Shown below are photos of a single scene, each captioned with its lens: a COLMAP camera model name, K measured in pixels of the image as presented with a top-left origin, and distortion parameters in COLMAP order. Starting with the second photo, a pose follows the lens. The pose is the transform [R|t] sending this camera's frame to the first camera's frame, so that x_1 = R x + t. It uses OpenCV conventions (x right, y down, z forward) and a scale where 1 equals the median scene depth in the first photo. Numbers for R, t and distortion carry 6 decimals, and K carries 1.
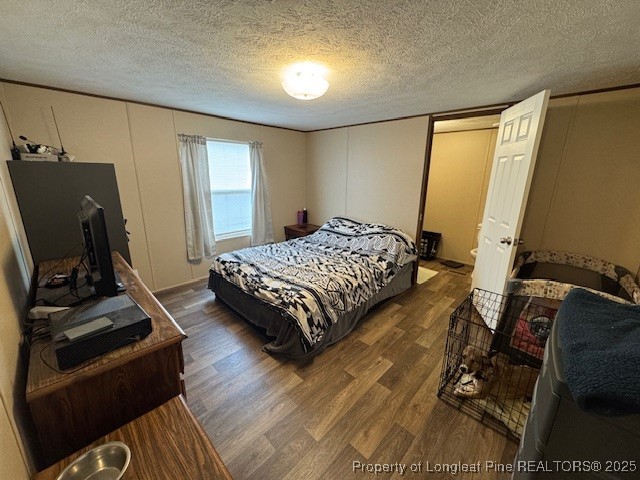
lens RADIAL K [[255.2, 0, 316.5], [0, 255.2, 236.2], [0, 0, 1]] dist [-0.000646, -0.000192]
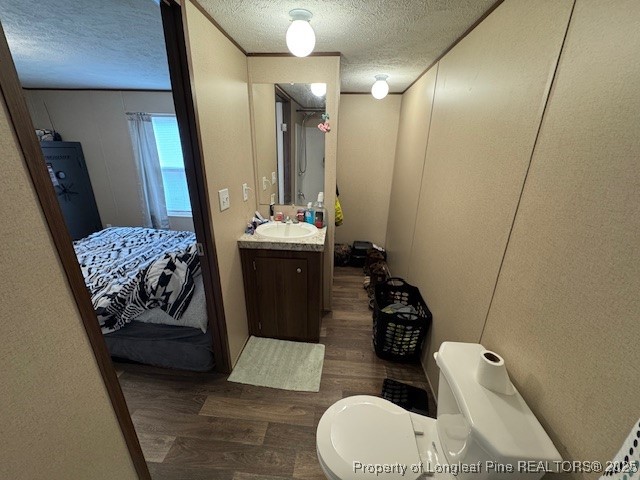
lens RADIAL K [[255.2, 0, 315.9], [0, 255.2, 237.4], [0, 0, 1]] dist [-0.000646, -0.000192]
pose [[0.630266, 0.249615, -0.735158, 0.813001], [-0.198188, 0.967262, 0.158513, -0.191245], [0.750658, 0.045794, 0.659102, 0.803942]]
